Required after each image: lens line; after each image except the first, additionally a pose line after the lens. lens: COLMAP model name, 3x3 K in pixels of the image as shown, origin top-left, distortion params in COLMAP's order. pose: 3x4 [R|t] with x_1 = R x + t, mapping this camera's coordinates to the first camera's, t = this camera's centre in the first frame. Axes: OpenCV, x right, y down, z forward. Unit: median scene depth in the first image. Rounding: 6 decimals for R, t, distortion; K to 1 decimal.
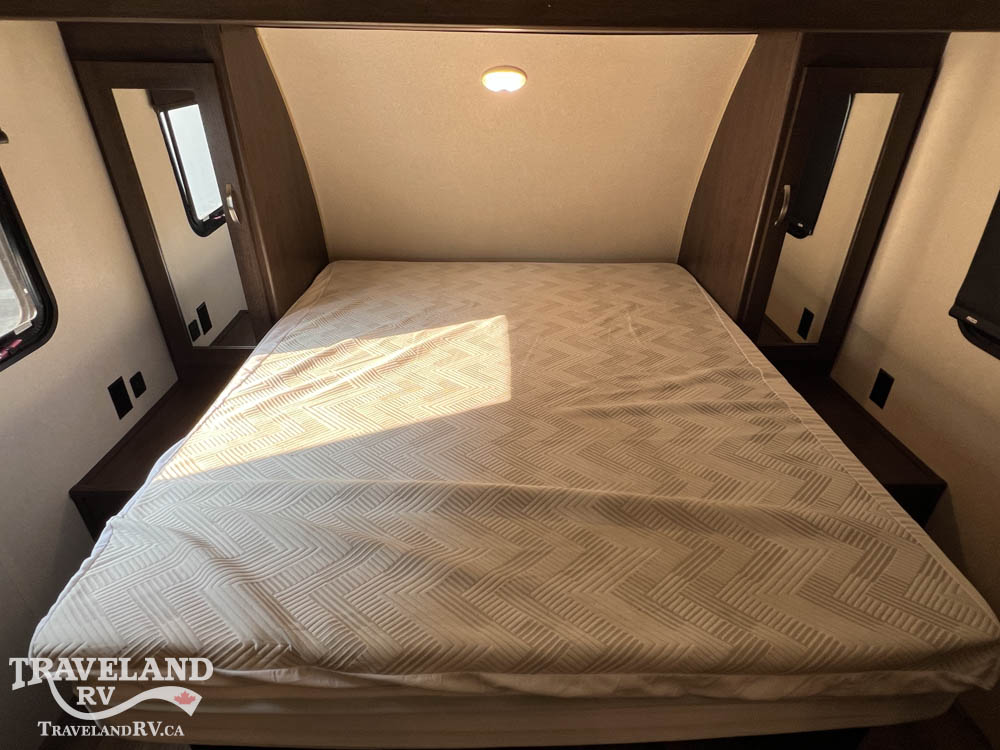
lens RADIAL K [[550.8, 0, 502.0], [0, 550.8, 367.9], [0, 0, 1]] dist [-0.001688, 0.000850]
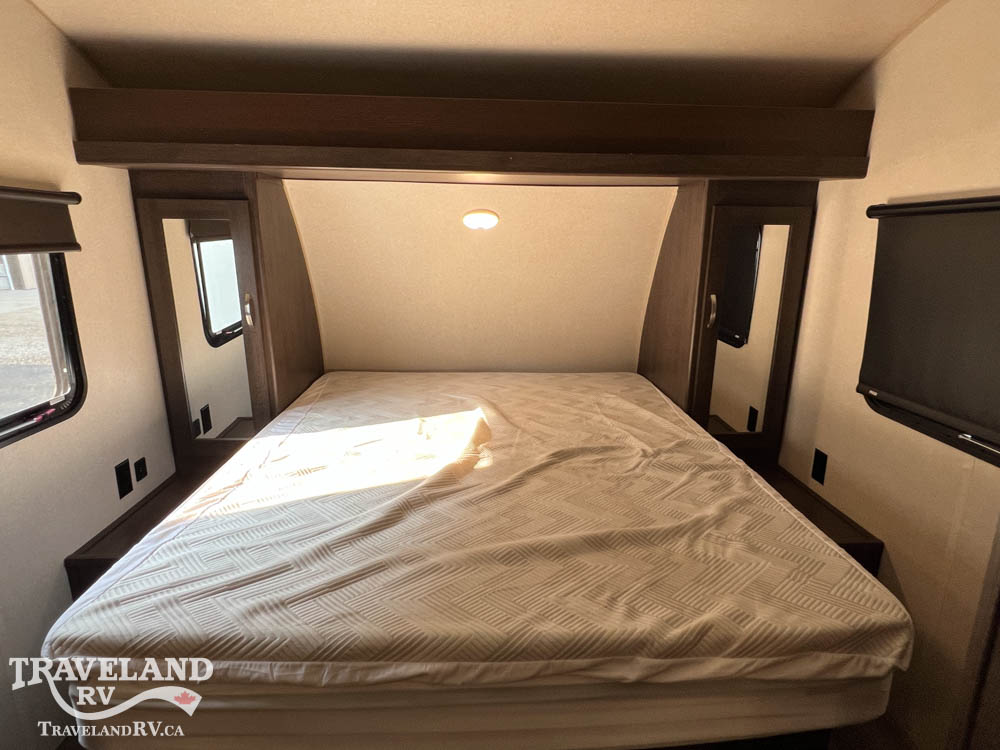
lens RADIAL K [[550.8, 0, 505.7], [0, 550.8, 371.4], [0, 0, 1]] dist [-0.001688, 0.000850]
pose [[0.999291, -0.005431, 0.037264, 0.011481], [0.015140, 0.963987, -0.265519, 0.141709], [-0.034480, 0.265895, 0.963385, -0.110175]]
